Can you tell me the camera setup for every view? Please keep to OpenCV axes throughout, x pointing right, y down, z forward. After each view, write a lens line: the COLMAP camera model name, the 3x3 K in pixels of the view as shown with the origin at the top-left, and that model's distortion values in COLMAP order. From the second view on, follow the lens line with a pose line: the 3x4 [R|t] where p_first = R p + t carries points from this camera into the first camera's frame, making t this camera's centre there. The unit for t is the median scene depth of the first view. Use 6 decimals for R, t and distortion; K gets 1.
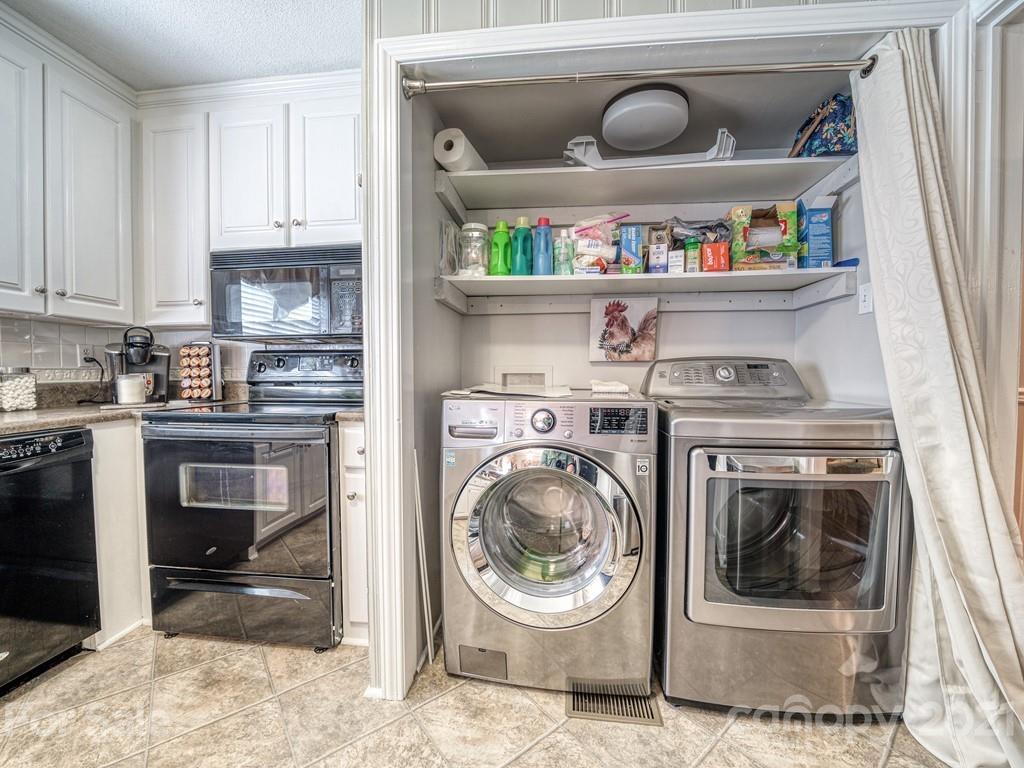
lens RADIAL K [[415.9, 0, 512.1], [0, 415.9, 387.3], [0, 0, 1]] dist [-0.023467, 0.001123]
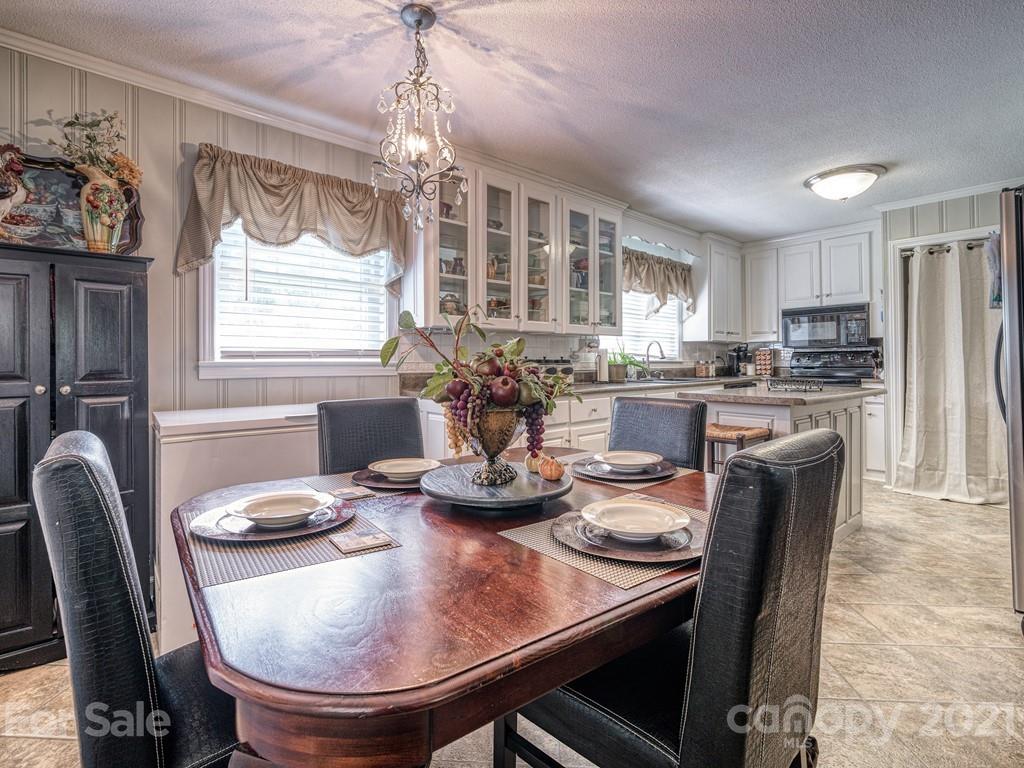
lens RADIAL K [[492.3, 0, 515.2], [0, 492.3, 363.0], [0, 0, 1]] dist [-0.001027, -0.000131]
pose [[0.741334, -0.004738, -0.671120, 0.009319], [-0.017988, 0.999476, -0.026927, 0.066696], [0.670896, 0.032034, 0.740860, -2.017561]]
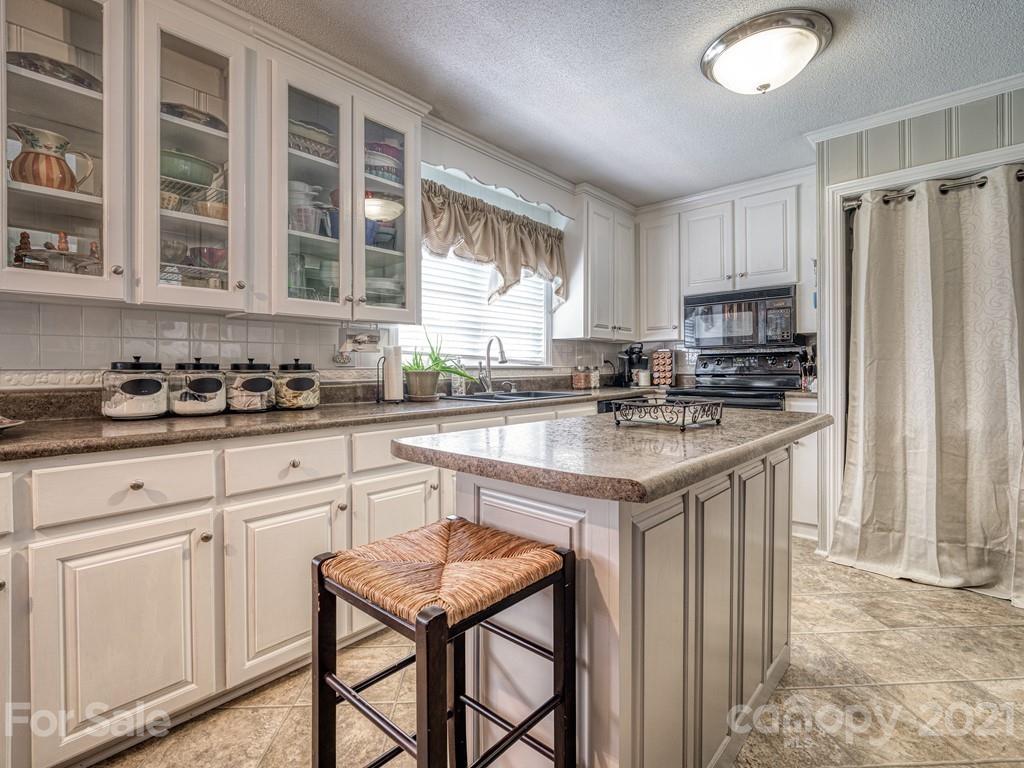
lens RADIAL K [[493.7, 0, 516.0], [0, 493.7, 378.9], [0, 0, 1]] dist [-0.000852, -0.000501]
pose [[0.819028, 0.004489, -0.573735, -0.131469], [-0.012565, 0.999870, -0.010114, 0.035280], [0.573615, 0.015493, 0.818978, -1.044558]]
